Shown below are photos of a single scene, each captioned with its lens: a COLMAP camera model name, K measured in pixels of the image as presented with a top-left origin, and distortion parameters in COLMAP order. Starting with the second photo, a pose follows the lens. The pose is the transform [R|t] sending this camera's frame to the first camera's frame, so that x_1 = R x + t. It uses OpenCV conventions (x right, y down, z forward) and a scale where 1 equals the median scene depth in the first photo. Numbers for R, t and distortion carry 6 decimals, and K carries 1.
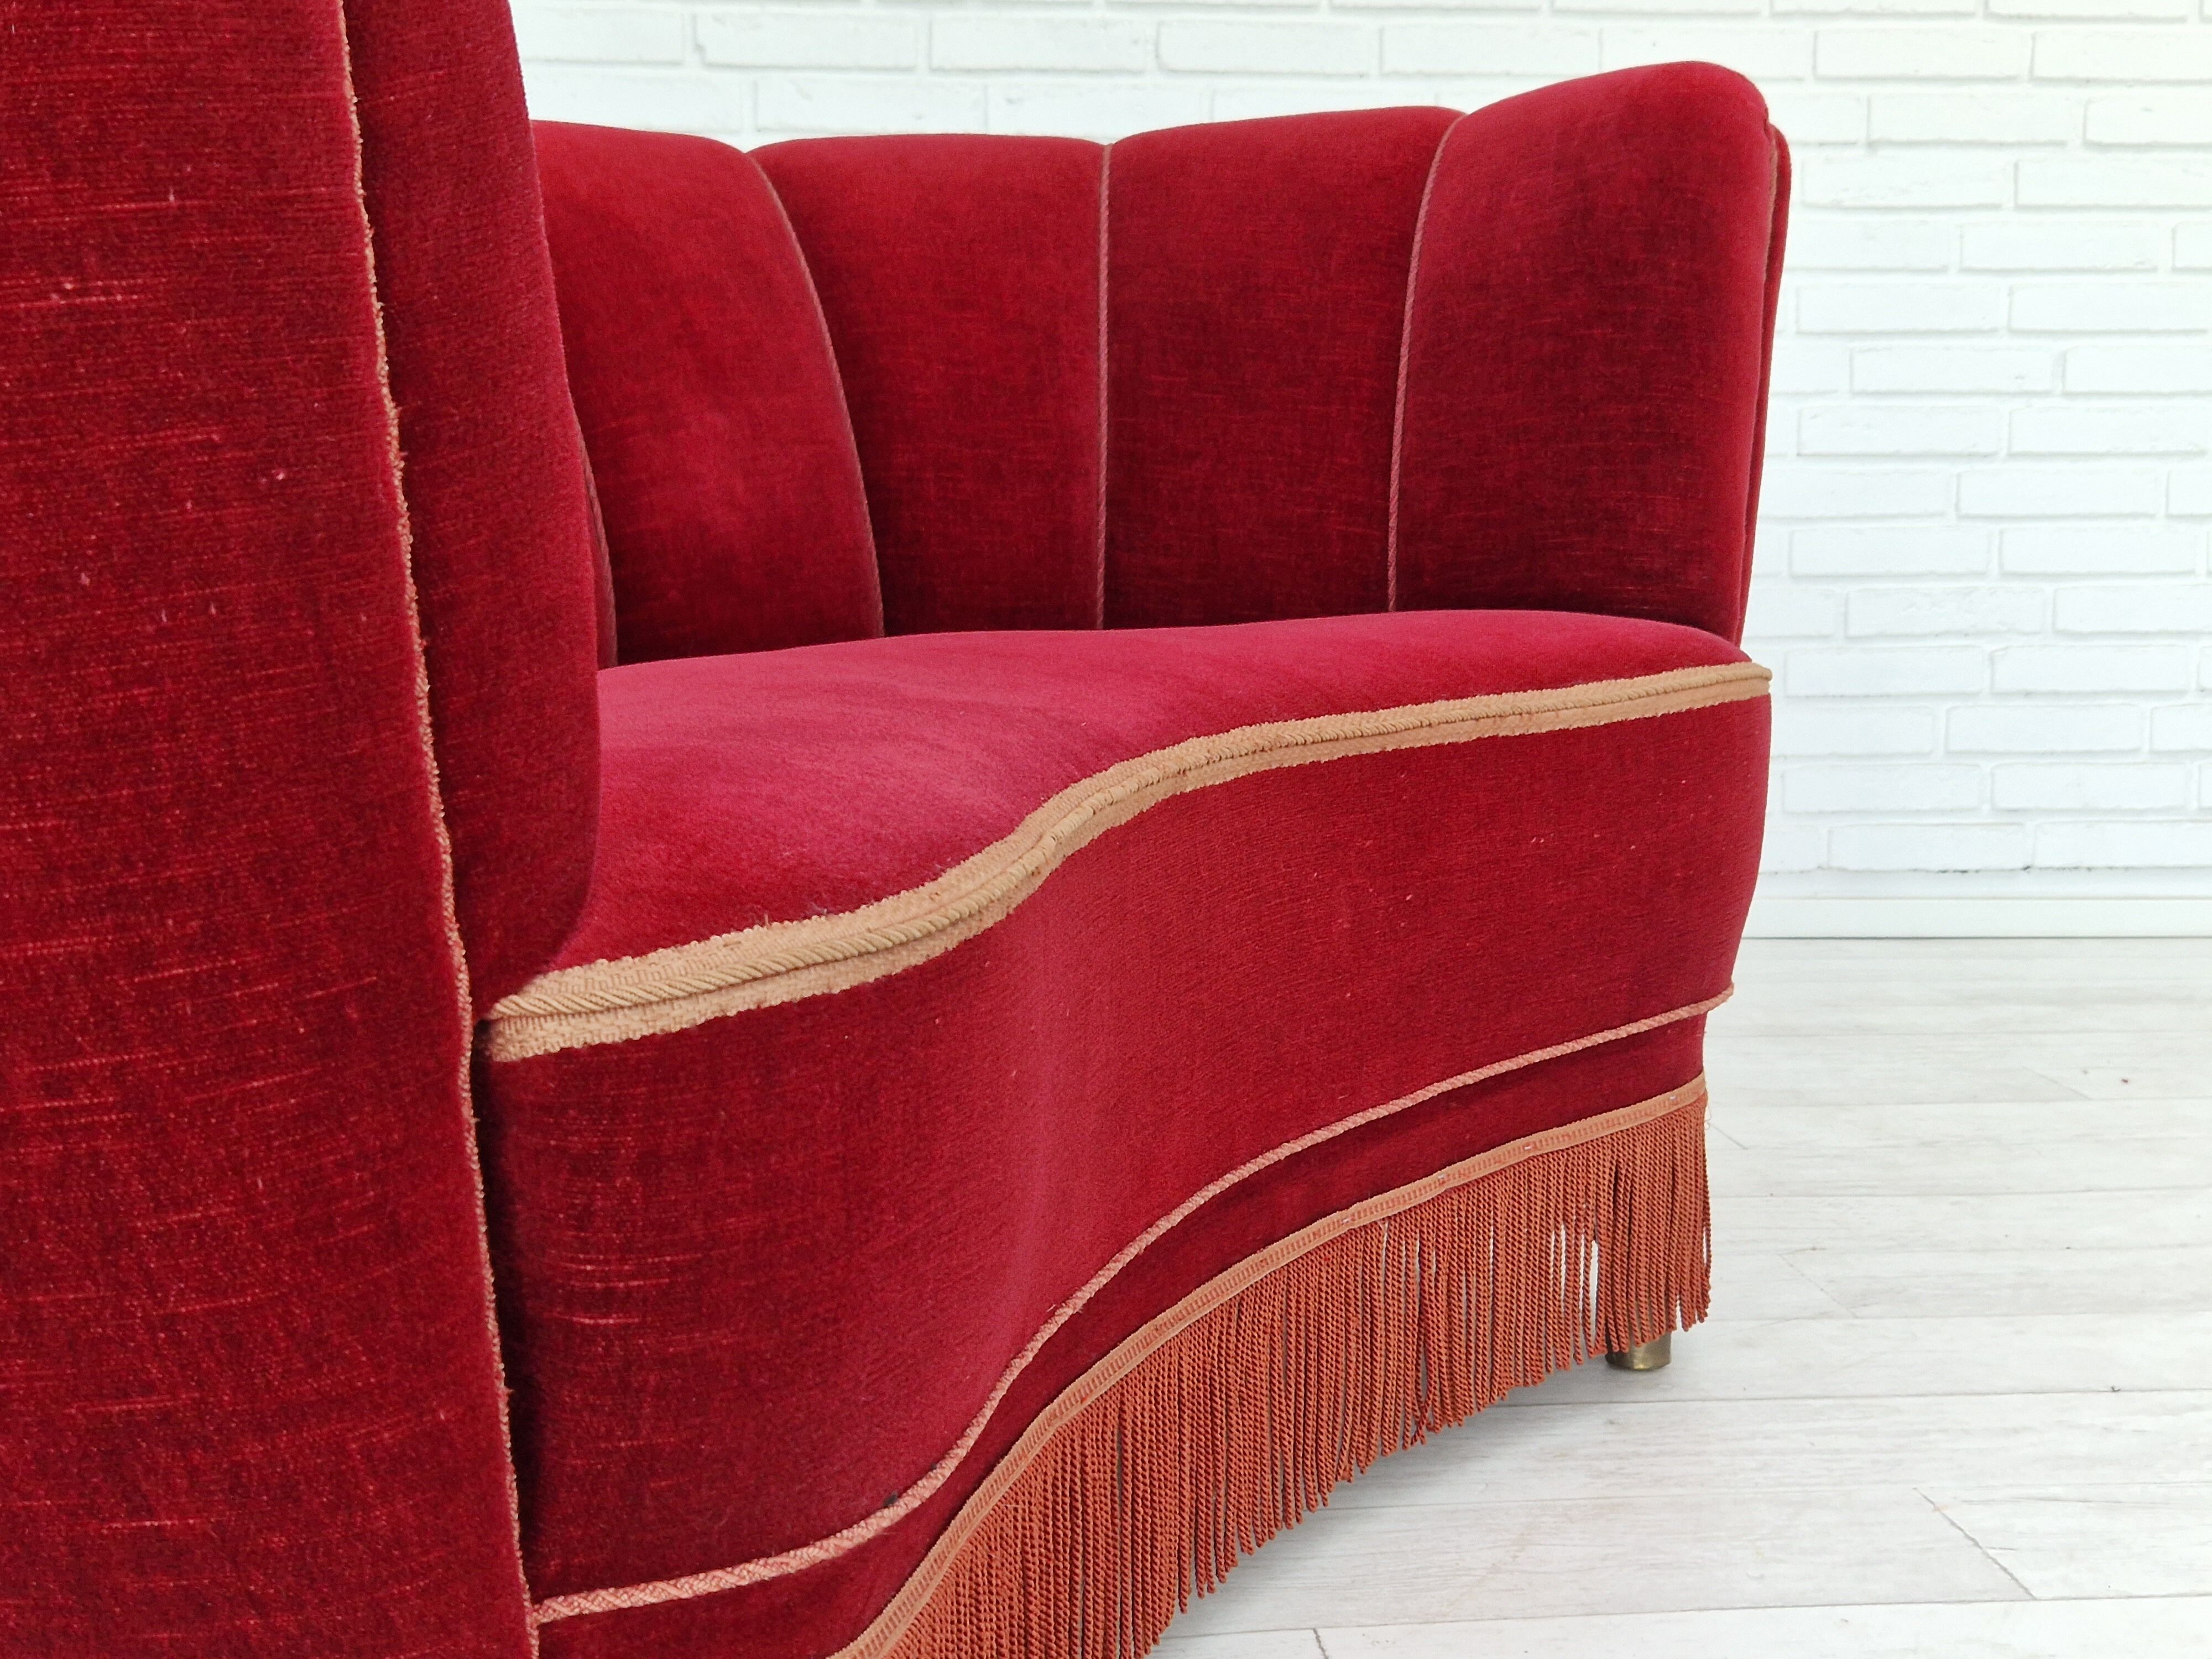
lens RADIAL K [[2838.9, 0, 1135.3], [0, 2838.9, 850.7], [0, 0, 1]] dist [0.068547, 0.000000]
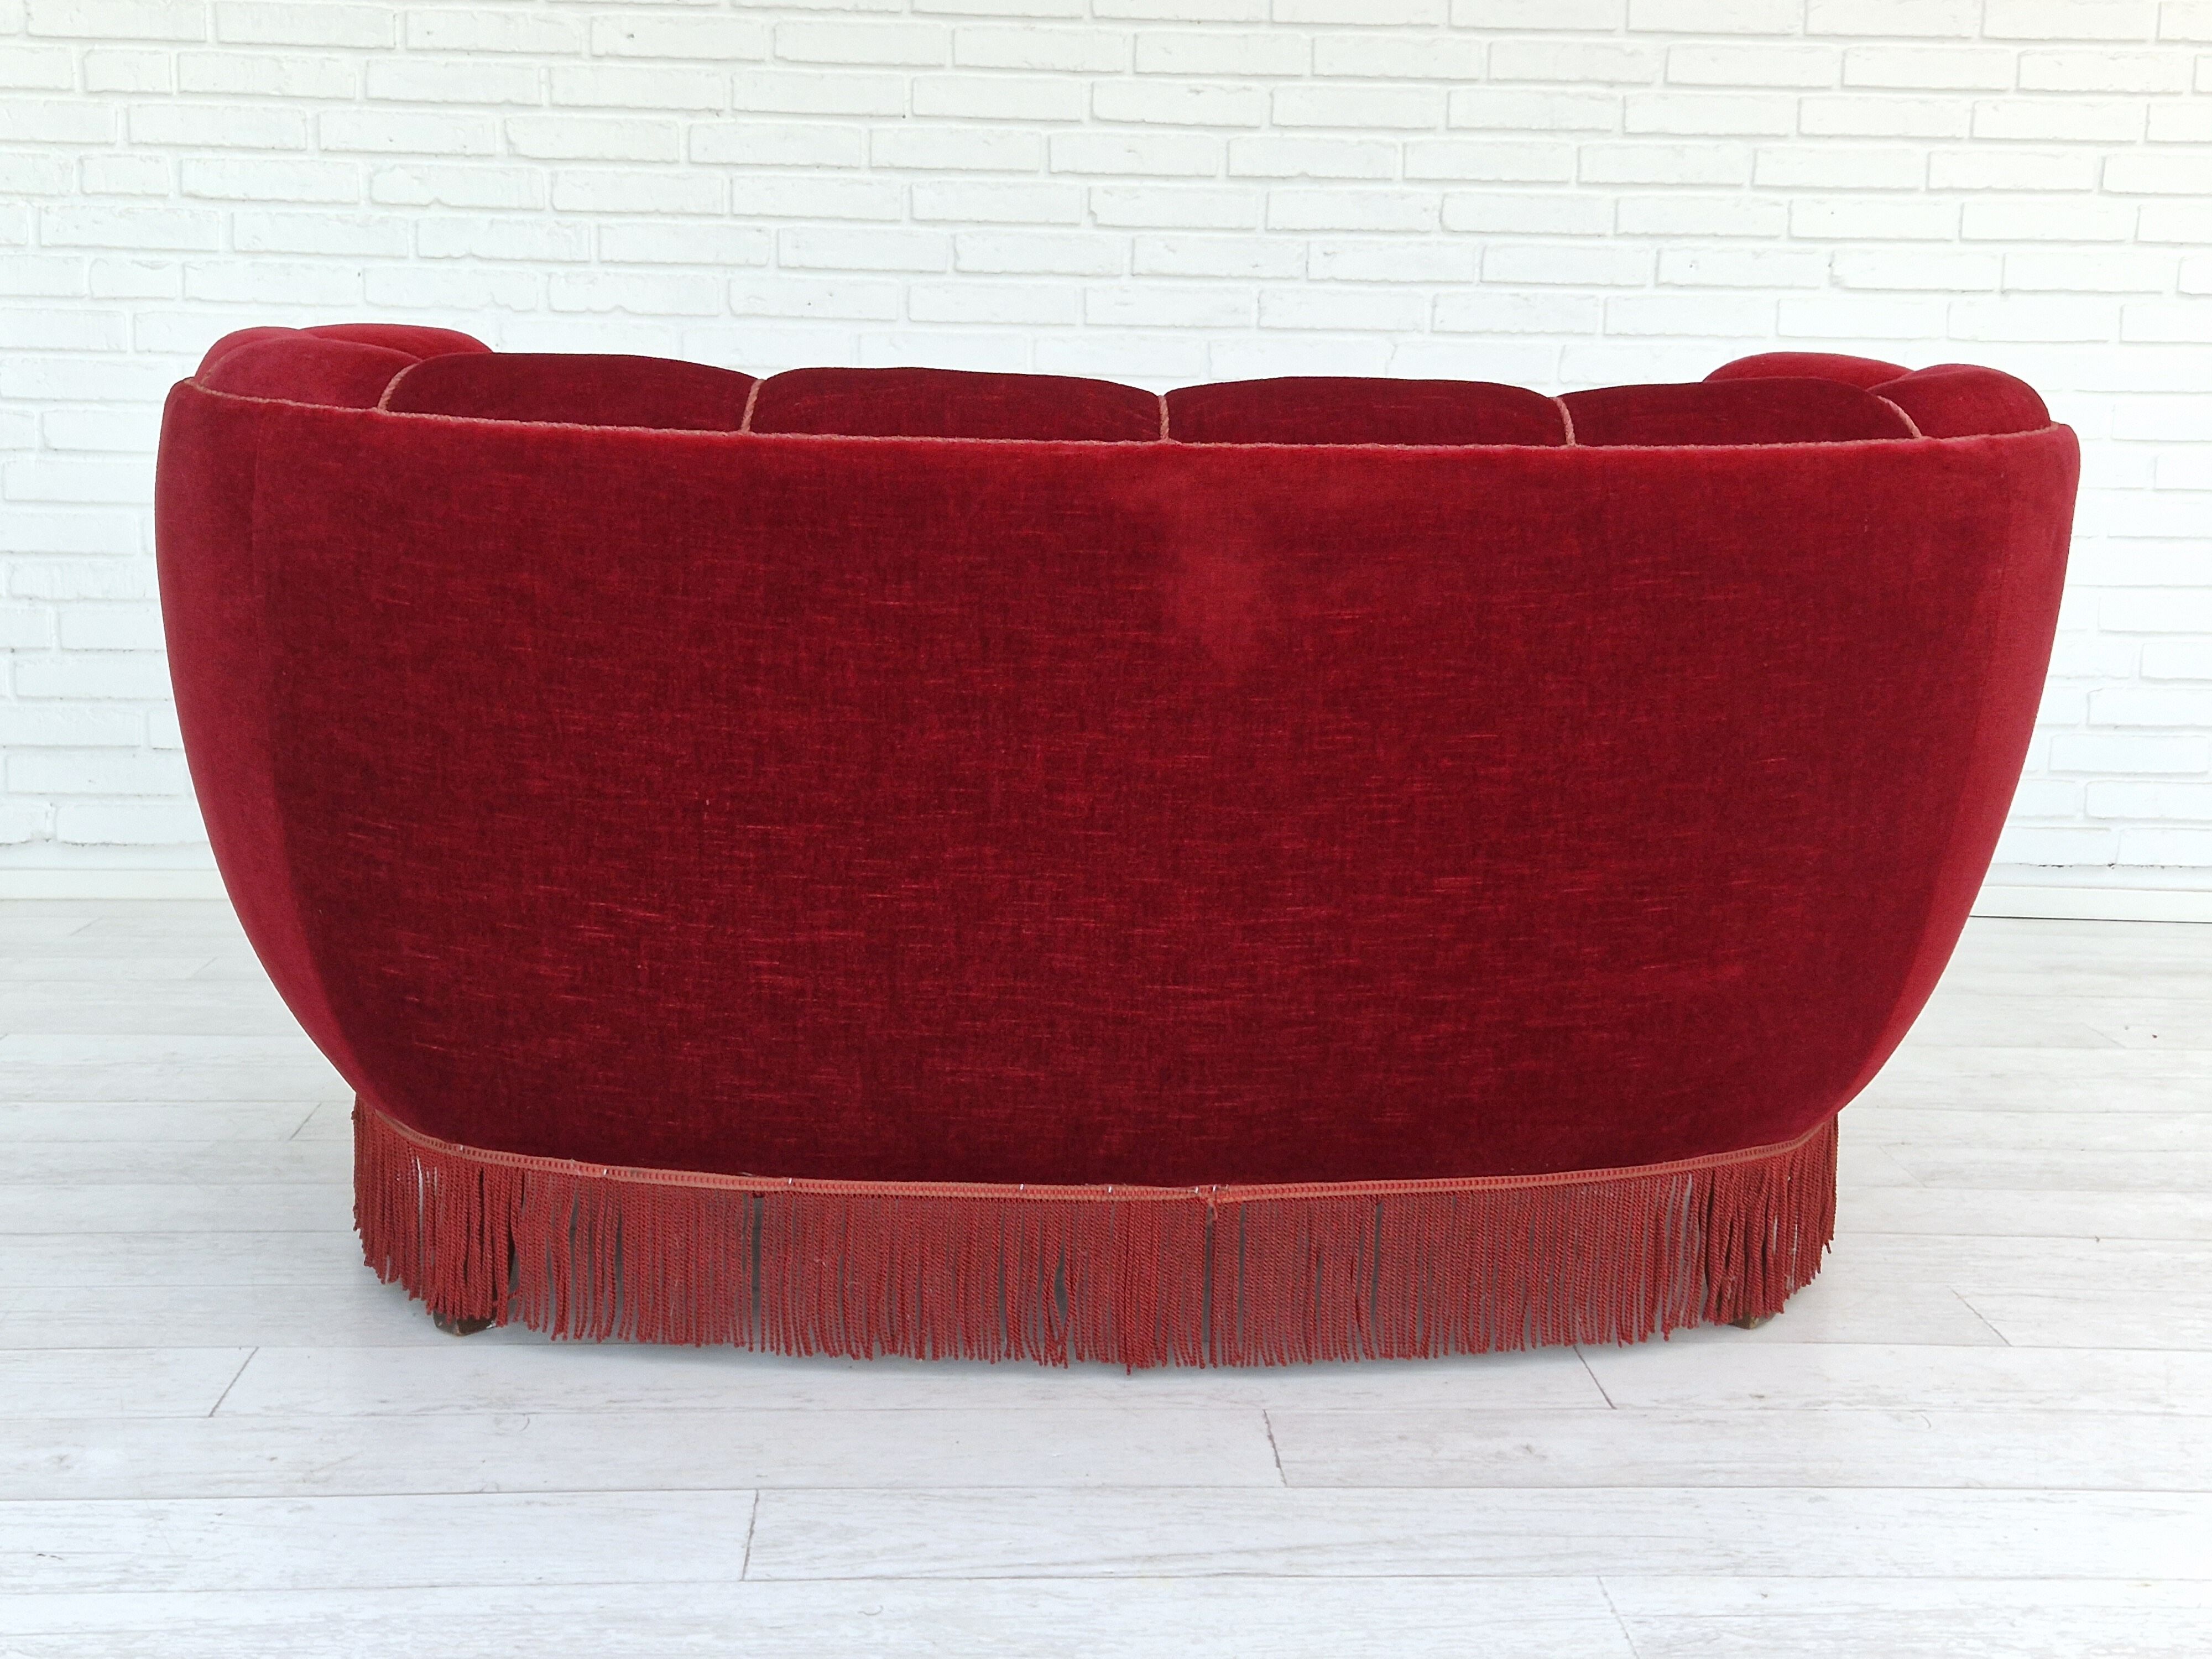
lens RADIAL K [[2838.9, 0, 1116.4], [0, 2838.9, 835.8], [0, 0, 1]] dist [0.068547, 0.000000]
pose [[0.997468, 0.030017, -0.064471, -0.046496], [-0.028446, 0.999279, 0.025162, -0.026960], [0.065180, -0.023264, 0.997602, -0.299449]]
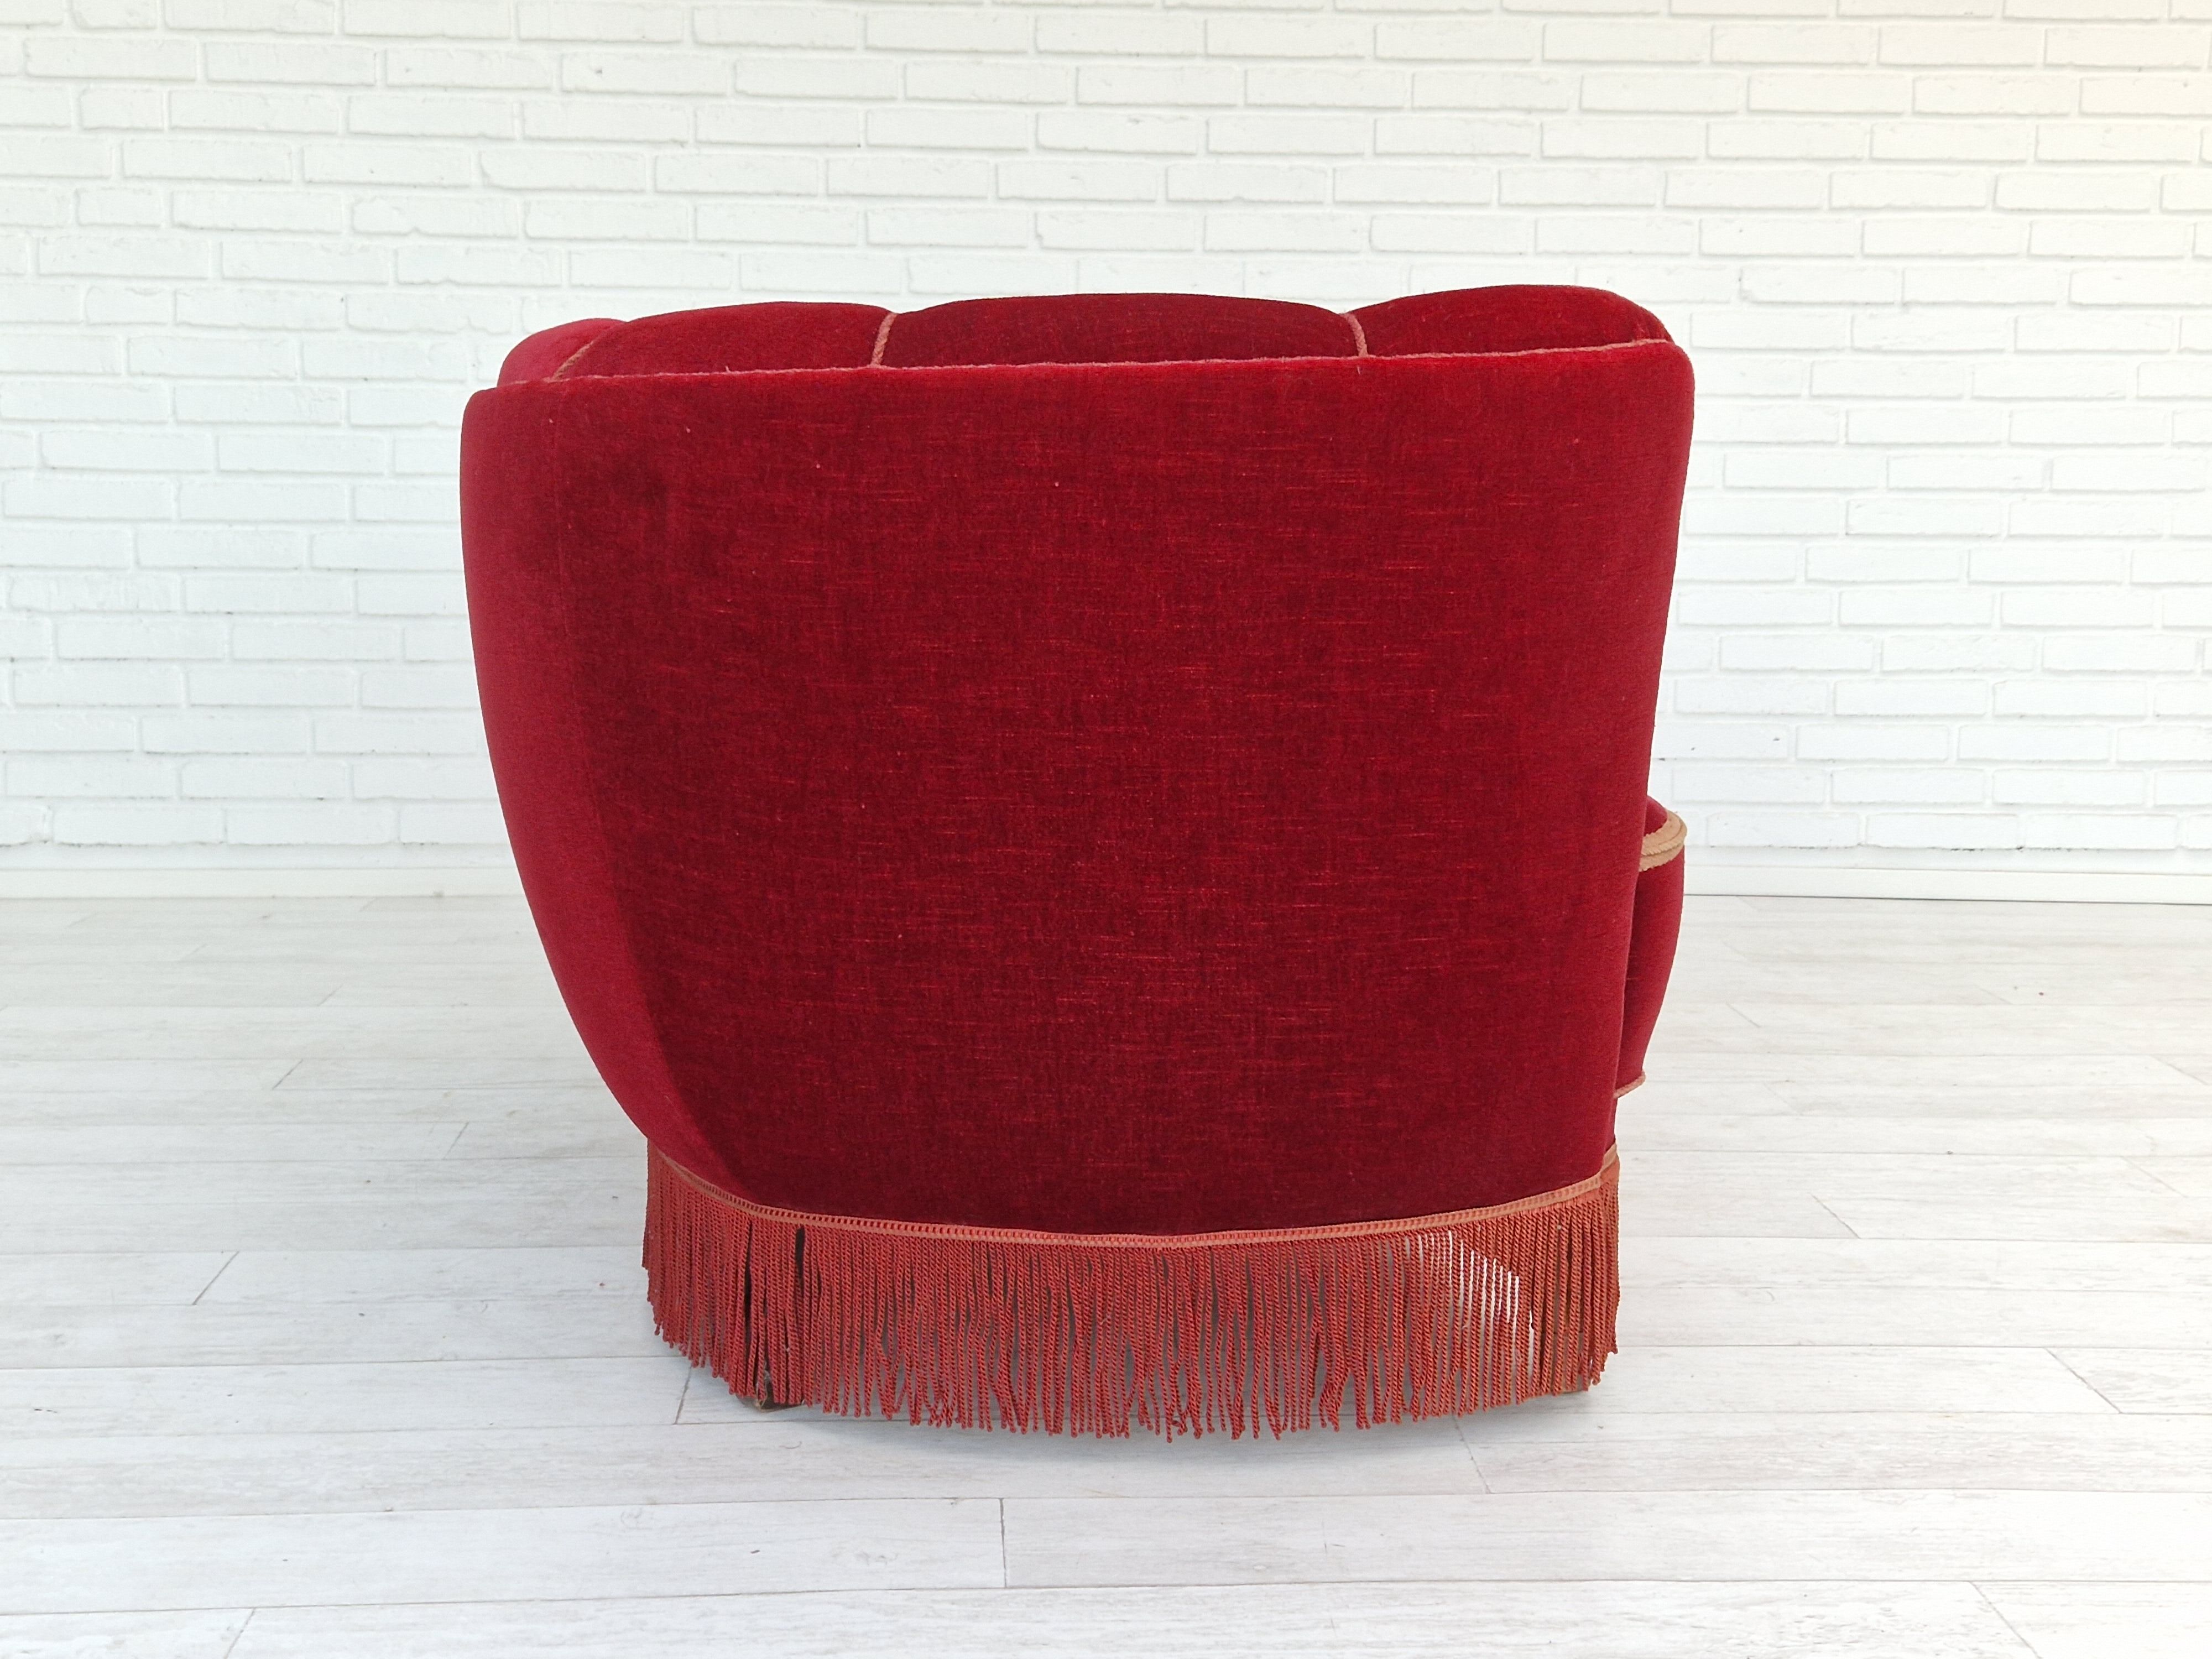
lens RADIAL K [[2838.9, 0, 1127.6], [0, 2838.9, 837.3], [0, 0, 1]] dist [0.068547, 0.000000]
pose [[0.997883, 0.019075, -0.062182, -0.017434], [-0.018935, 0.999817, 0.002837, 0.005235], [0.062224, -0.001653, 0.998061, -0.359116]]
